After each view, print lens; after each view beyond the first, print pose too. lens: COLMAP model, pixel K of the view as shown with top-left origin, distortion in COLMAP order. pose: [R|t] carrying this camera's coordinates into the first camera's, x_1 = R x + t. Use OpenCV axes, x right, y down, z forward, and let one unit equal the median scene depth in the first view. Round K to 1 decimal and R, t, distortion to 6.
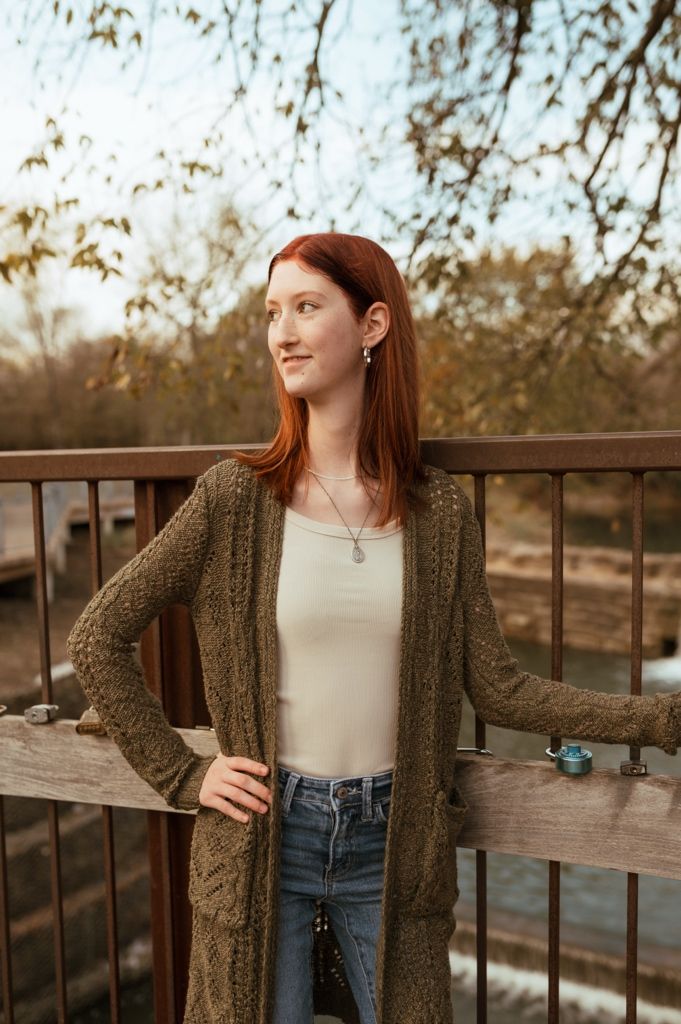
lens RADIAL K [[968.4, 0, 340.5], [0, 968.4, 497.1], [0, 0, 1]] dist [-0.114841, 0.159269]
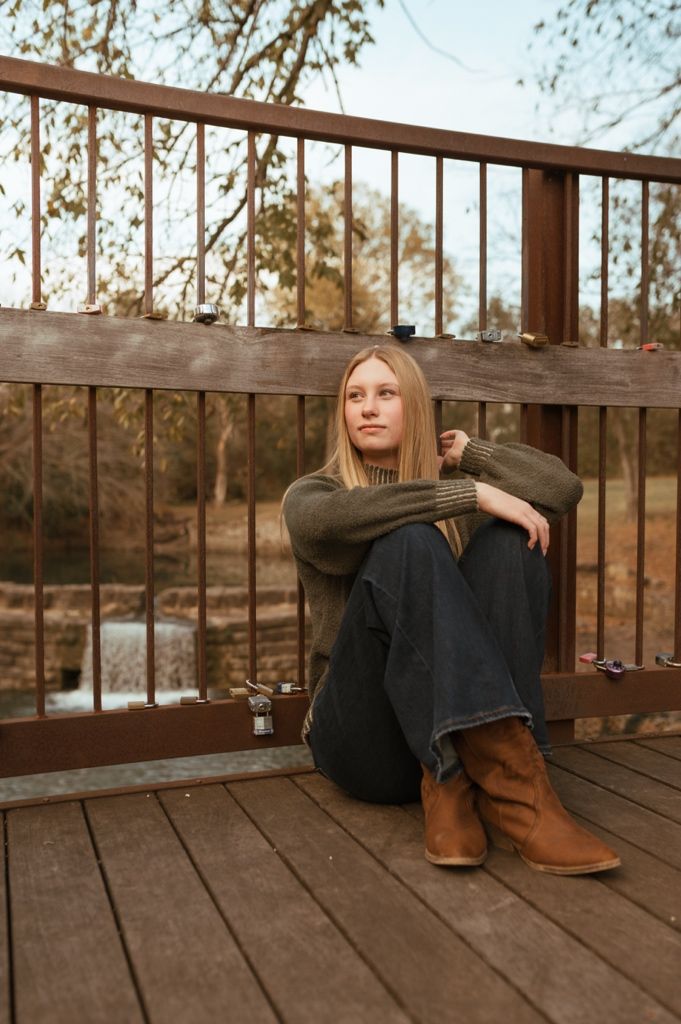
lens RADIAL K [[1049.0, 0, 341.3], [0, 1049.0, 546.4], [0, 0, 1]] dist [-0.005364, 0.003551]
pose [[0.792403, -0.007735, 0.609949, -1.688624], [0.012139, 0.999922, -0.003090, 0.643253], [-0.609877, 0.009852, 0.792435, -0.006202]]
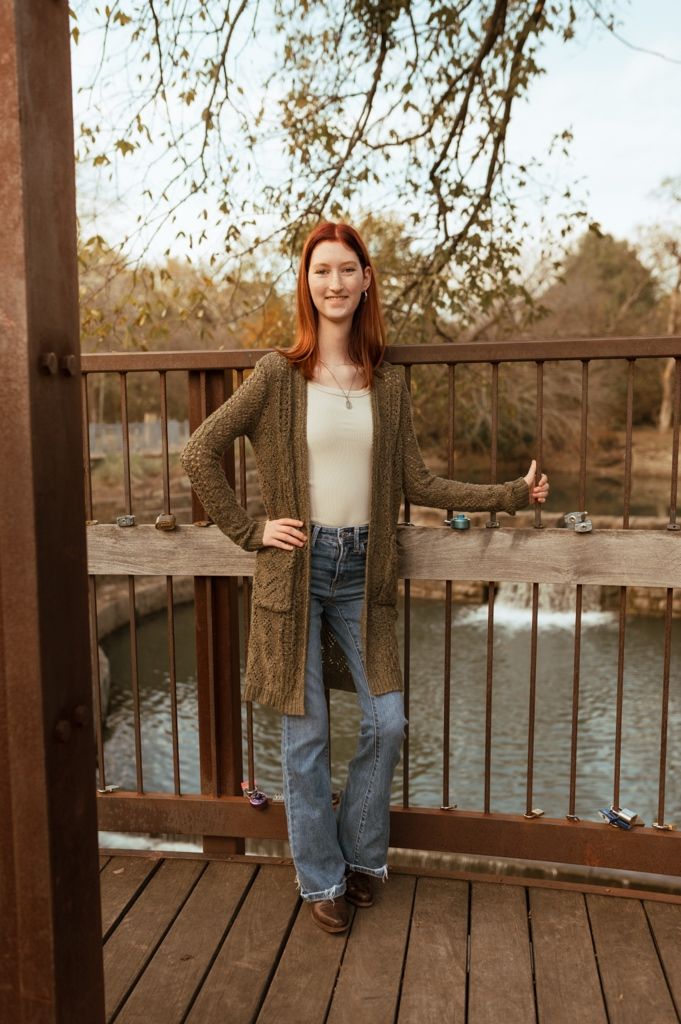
lens RADIAL K [[960.4, 0, 338.4], [0, 960.4, 560.2], [0, 0, 1]] dist [-0.071338, 0.003363]
pose [[0.983375, -0.020163, 0.180461, -0.324317], [0.002315, 0.995127, 0.098572, 0.168524], [-0.181569, -0.096515, 0.978630, -0.773081]]
